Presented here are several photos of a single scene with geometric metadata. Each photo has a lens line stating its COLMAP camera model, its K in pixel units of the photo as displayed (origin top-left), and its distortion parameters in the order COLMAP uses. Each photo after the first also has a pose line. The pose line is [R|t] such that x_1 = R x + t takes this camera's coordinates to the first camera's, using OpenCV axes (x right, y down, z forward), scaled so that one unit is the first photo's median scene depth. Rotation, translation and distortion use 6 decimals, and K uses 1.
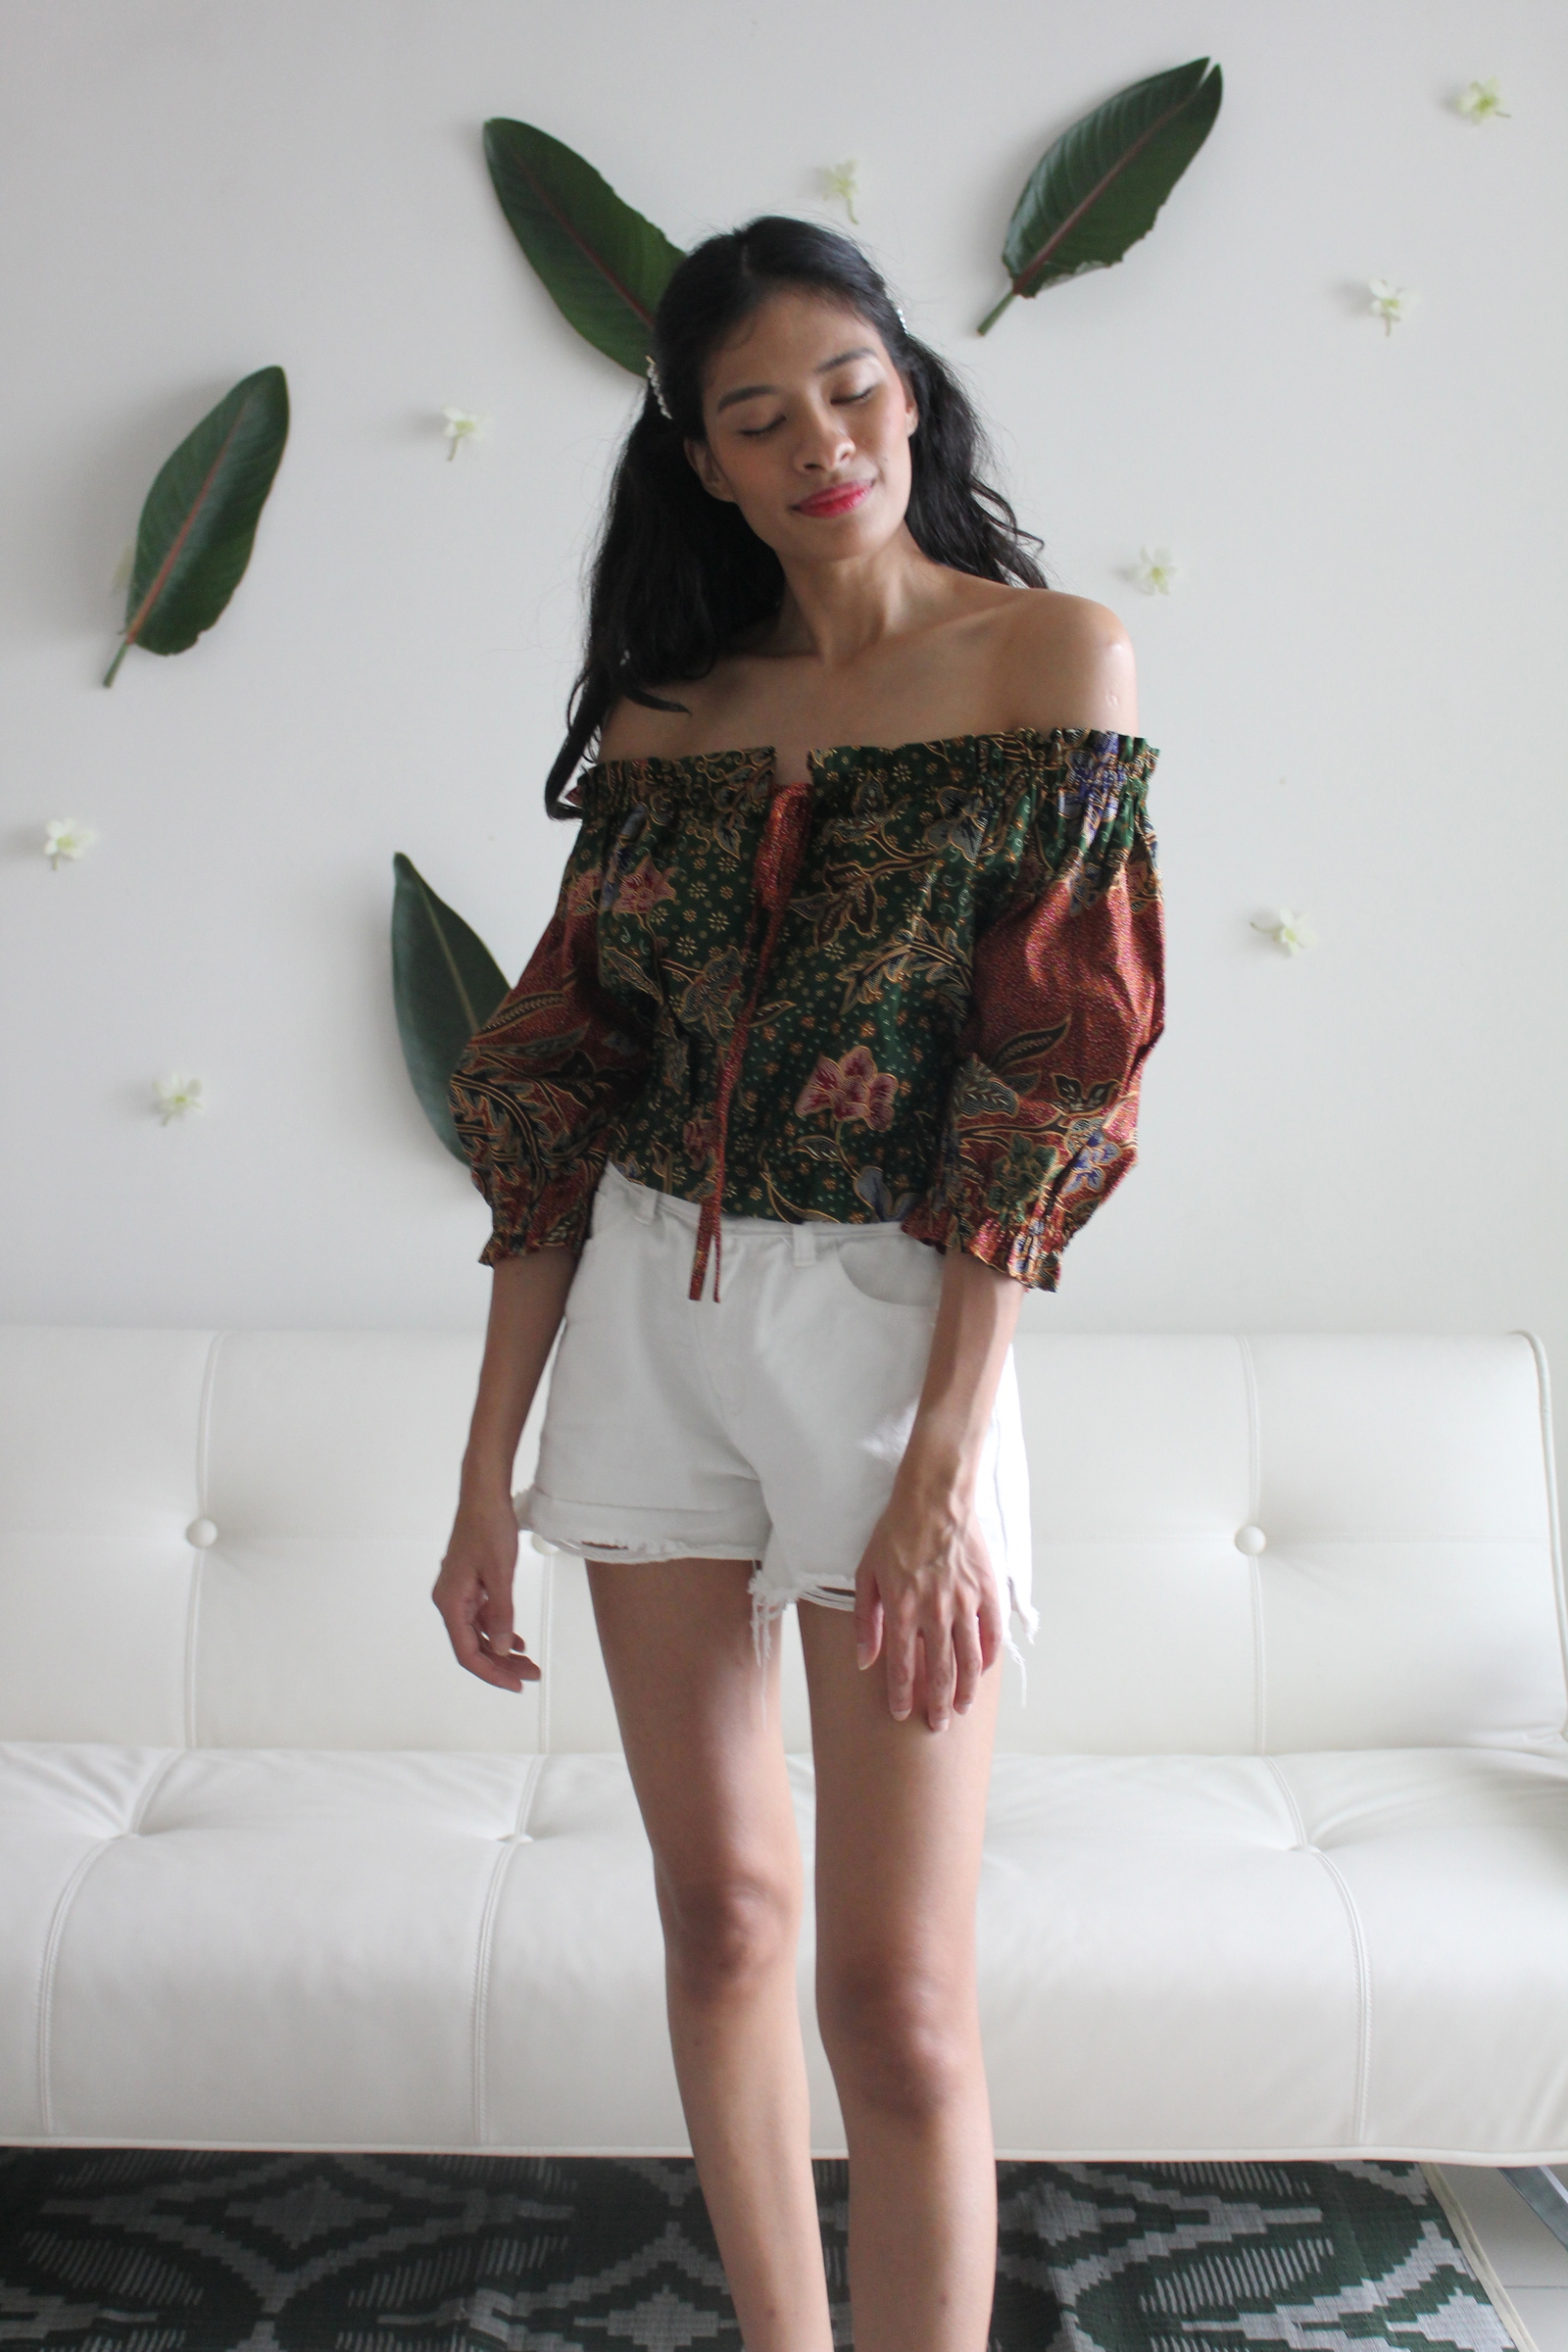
lens RADIAL K [[2914.9, 0, 780.4], [0, 2914.9, 1161.3], [0, 0, 1]] dist [-0.042925, 0.000000]
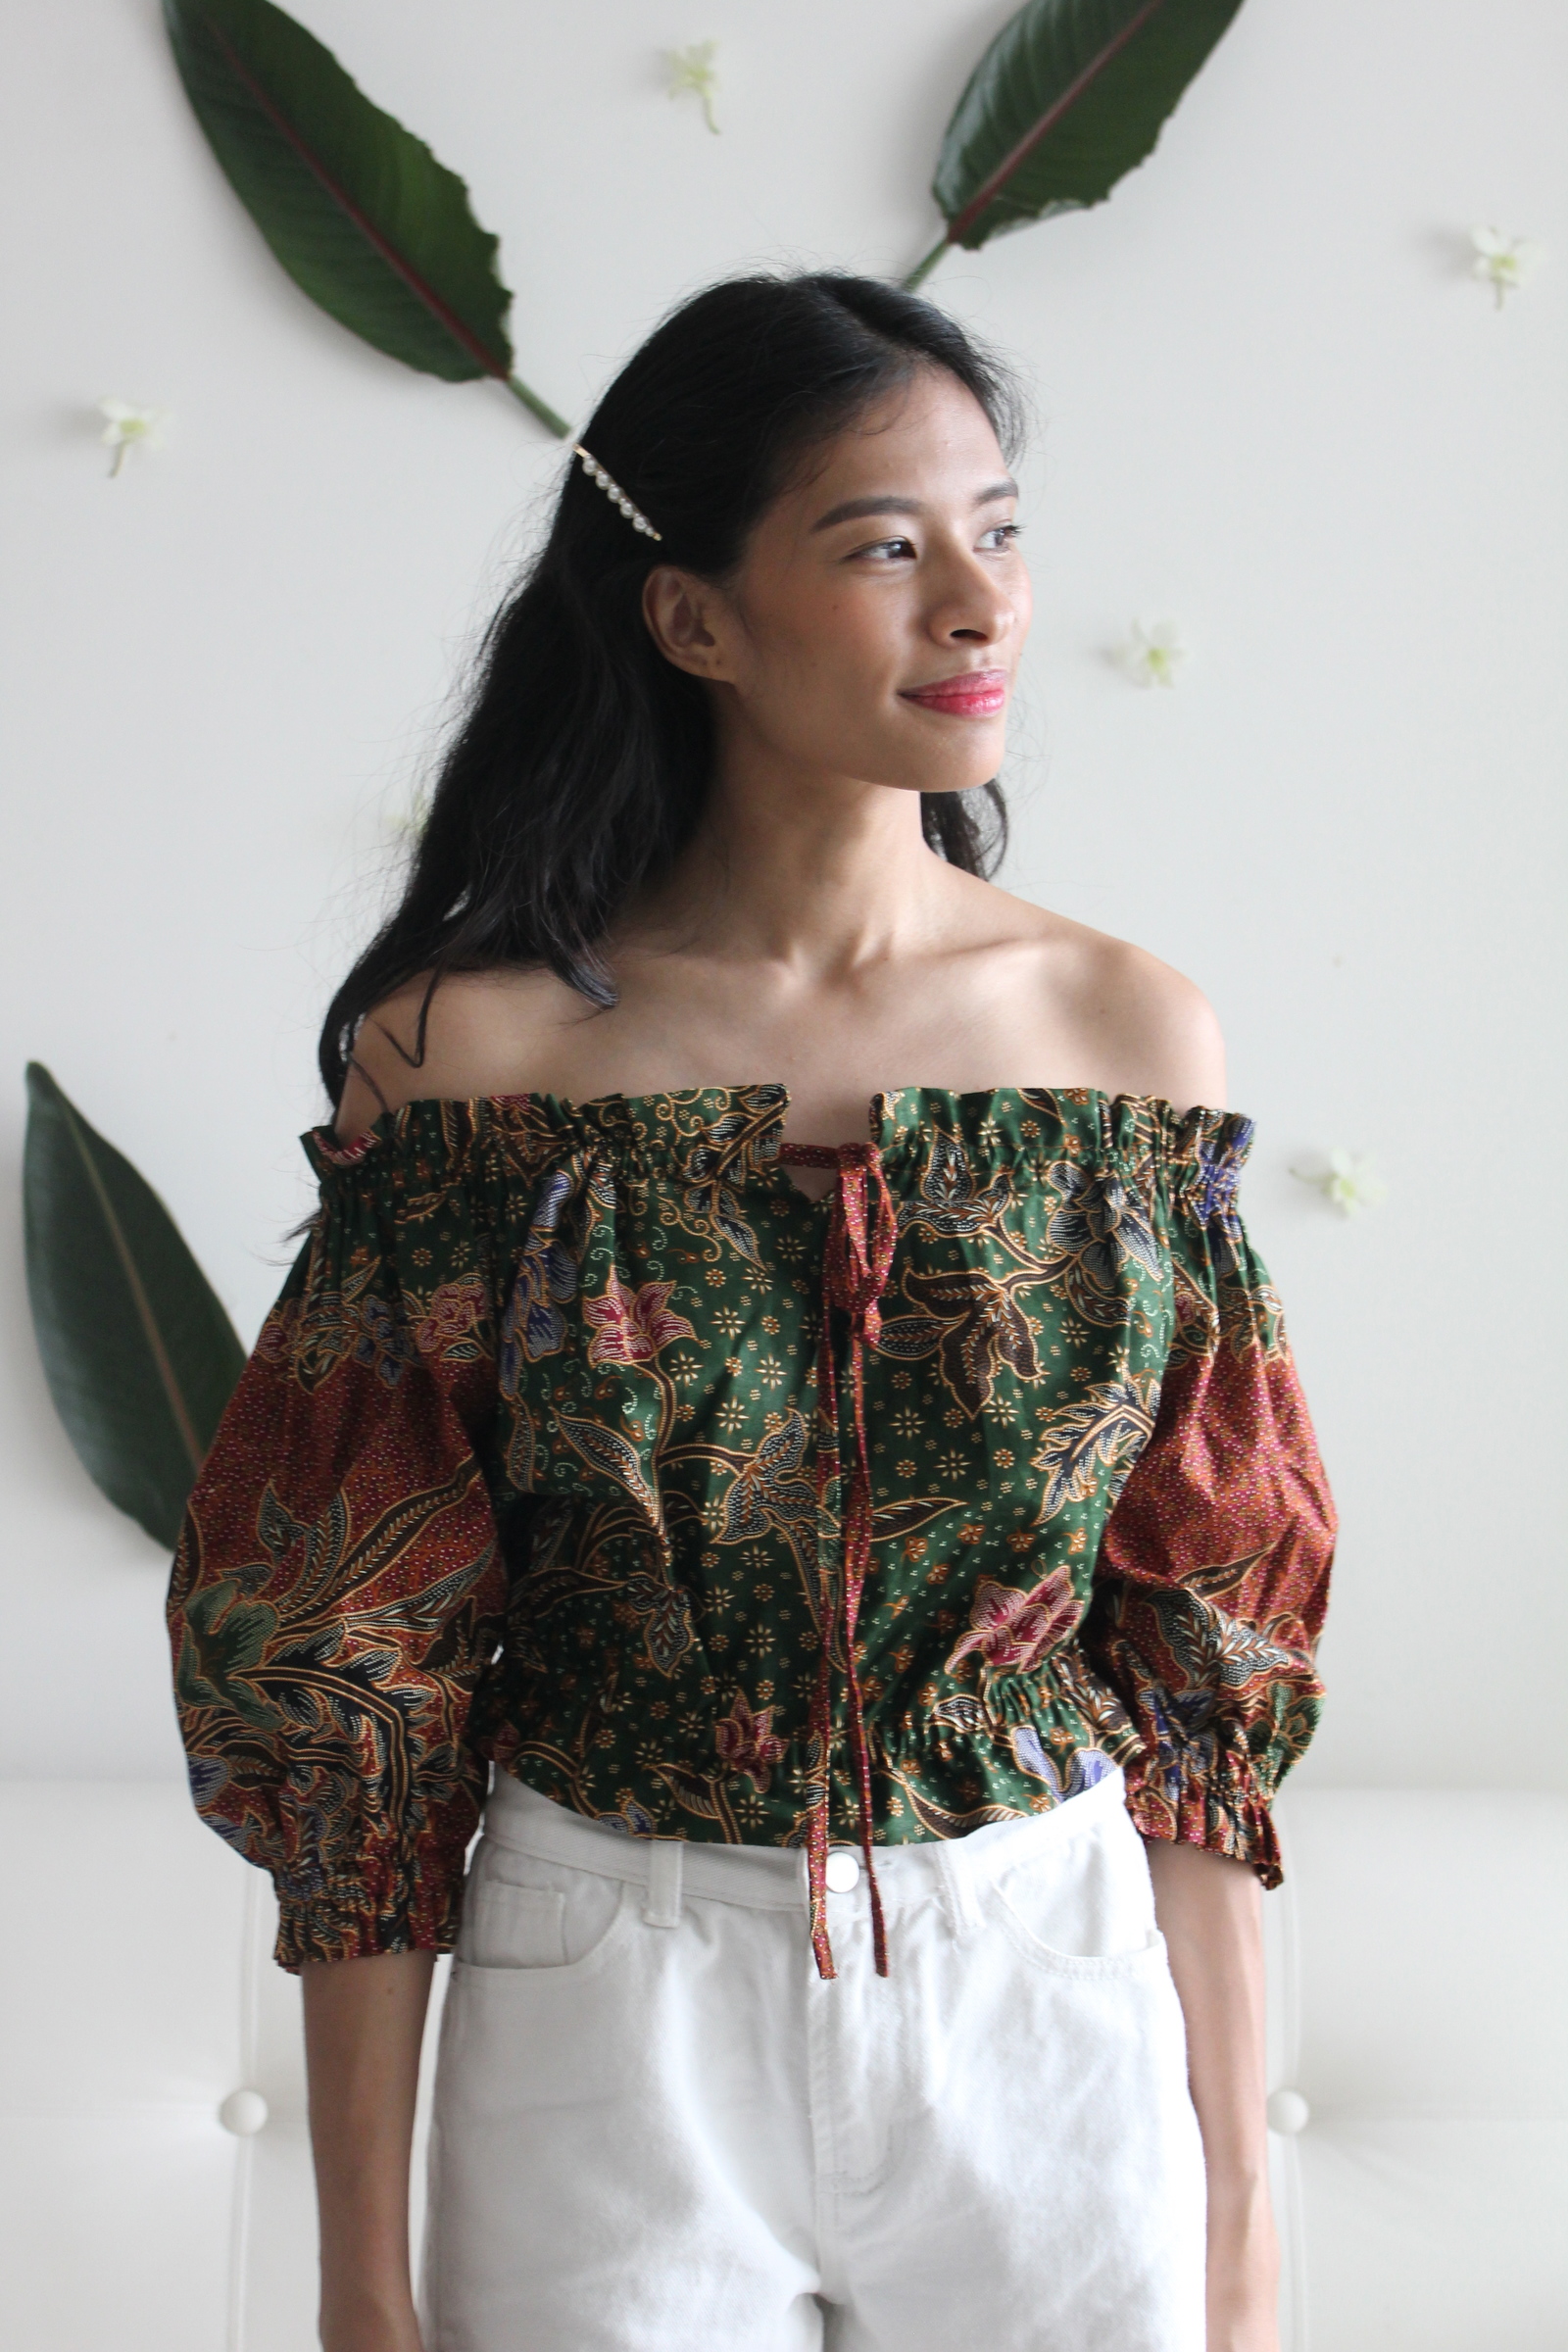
lens RADIAL K [[3903.4, 0, 773.9], [0, 3903.4, 1176.7], [0, 0, 1]] dist [0.010451, 0.000000]
pose [[0.999452, 0.005891, 0.032580, 0.011382], [-0.005888, 0.999983, -0.000181, -0.081600], [-0.032581, -0.000011, 0.999469, 0.091696]]
